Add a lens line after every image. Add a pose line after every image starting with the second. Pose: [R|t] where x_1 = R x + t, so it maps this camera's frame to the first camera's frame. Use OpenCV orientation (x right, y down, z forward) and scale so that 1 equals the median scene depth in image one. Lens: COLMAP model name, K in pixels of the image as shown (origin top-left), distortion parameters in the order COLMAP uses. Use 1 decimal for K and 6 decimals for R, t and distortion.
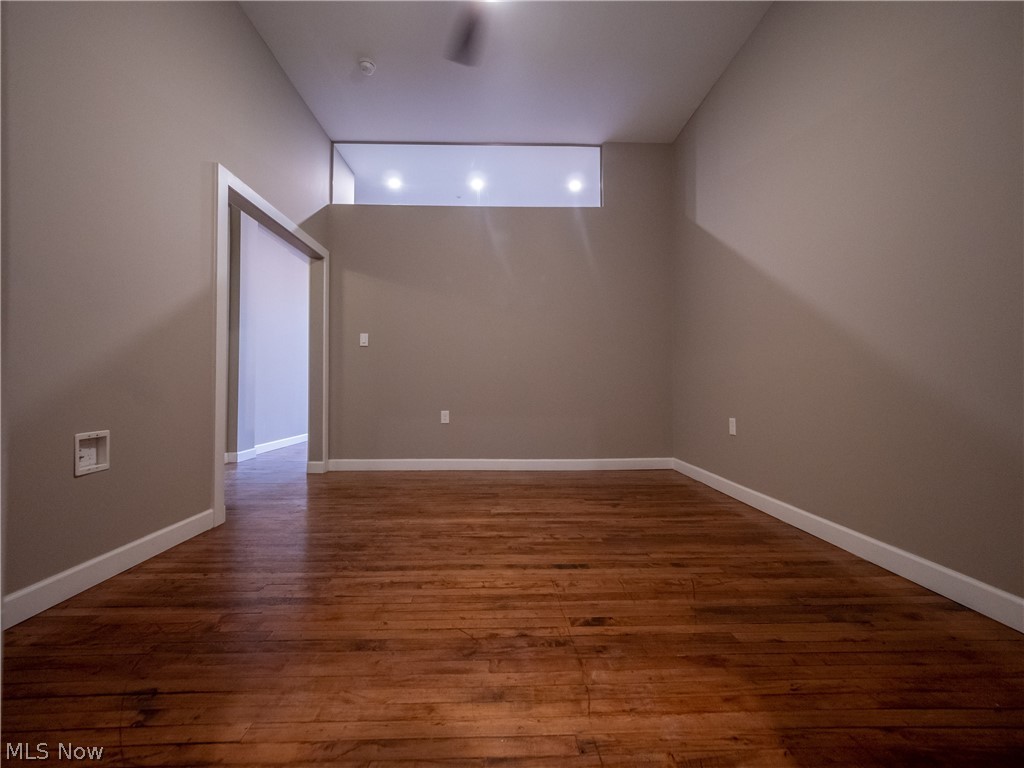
lens RADIAL K [[425.8, 0, 508.9], [0, 425.8, 382.9], [0, 0, 1]] dist [0.022528, -0.008779]
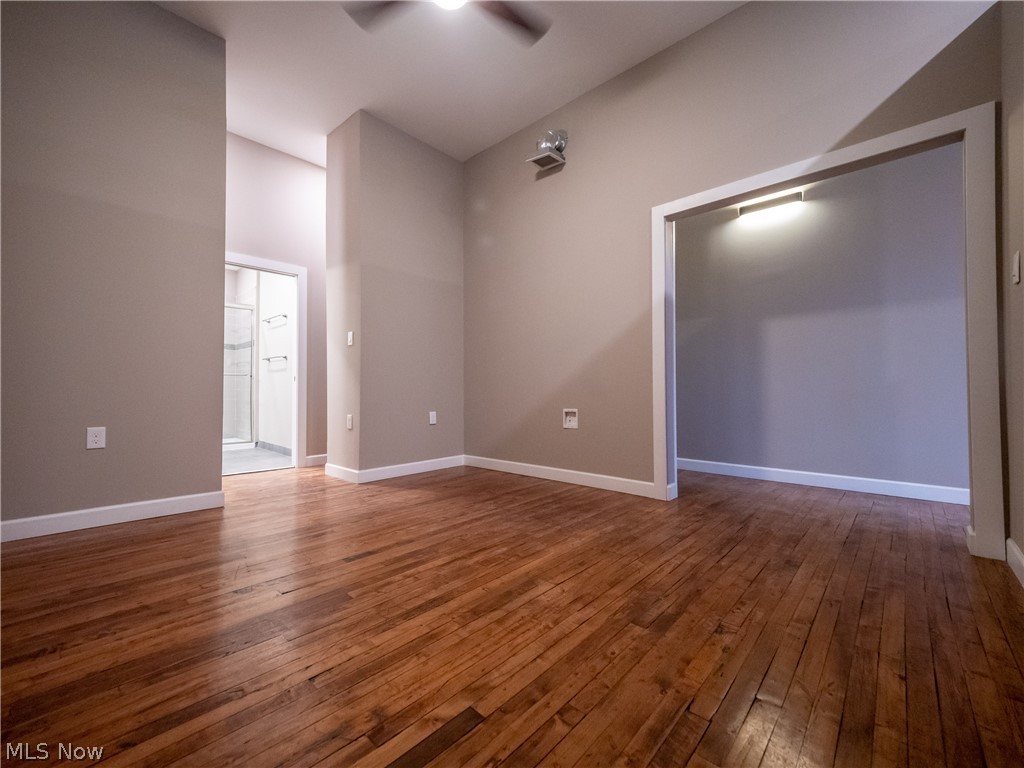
lens RADIAL K [[425.8, 0, 508.9], [0, 425.8, 382.9], [0, 0, 1]] dist [0.022528, -0.008779]
pose [[-0.700447, -0.012718, -0.713591, 0.646441], [0.008928, 0.999607, -0.026580, 0.036070], [0.713649, -0.024989, -0.700058, 2.008102]]
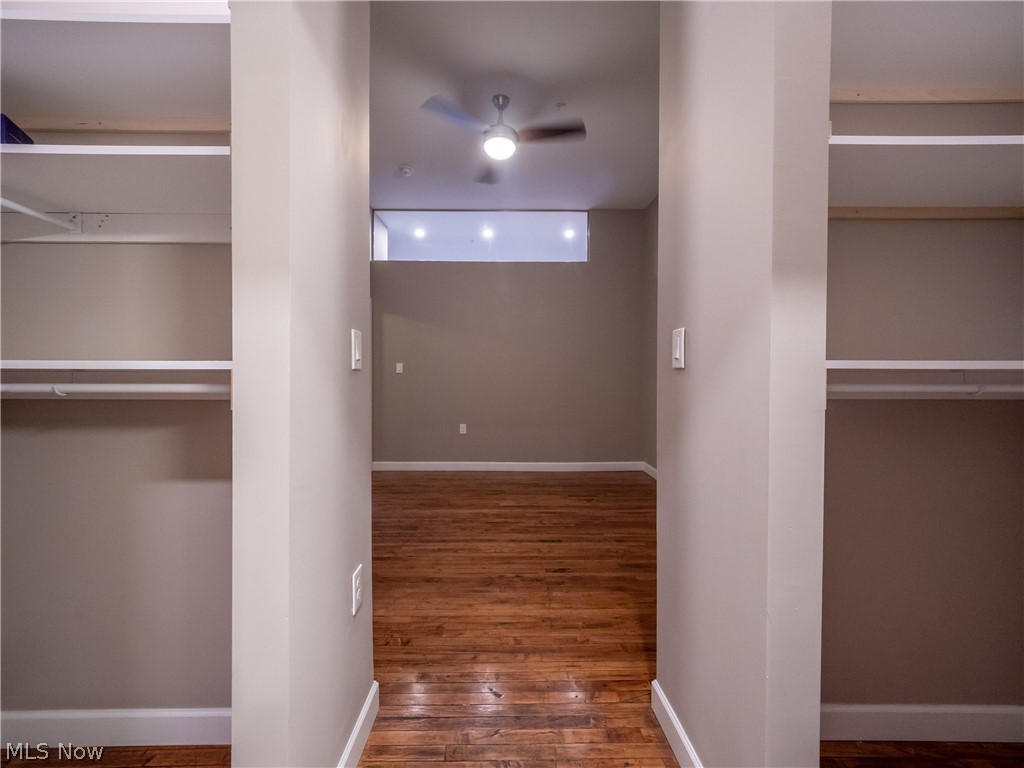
lens RADIAL K [[425.8, 0, 508.9], [0, 425.8, 382.9], [0, 0, 1]] dist [0.022528, -0.008779]
pose [[0.999857, 0.002316, -0.016766, 0.016178], [-0.001840, 0.999598, 0.028306, -0.196778], [0.016825, -0.028271, 0.999459, -0.556615]]
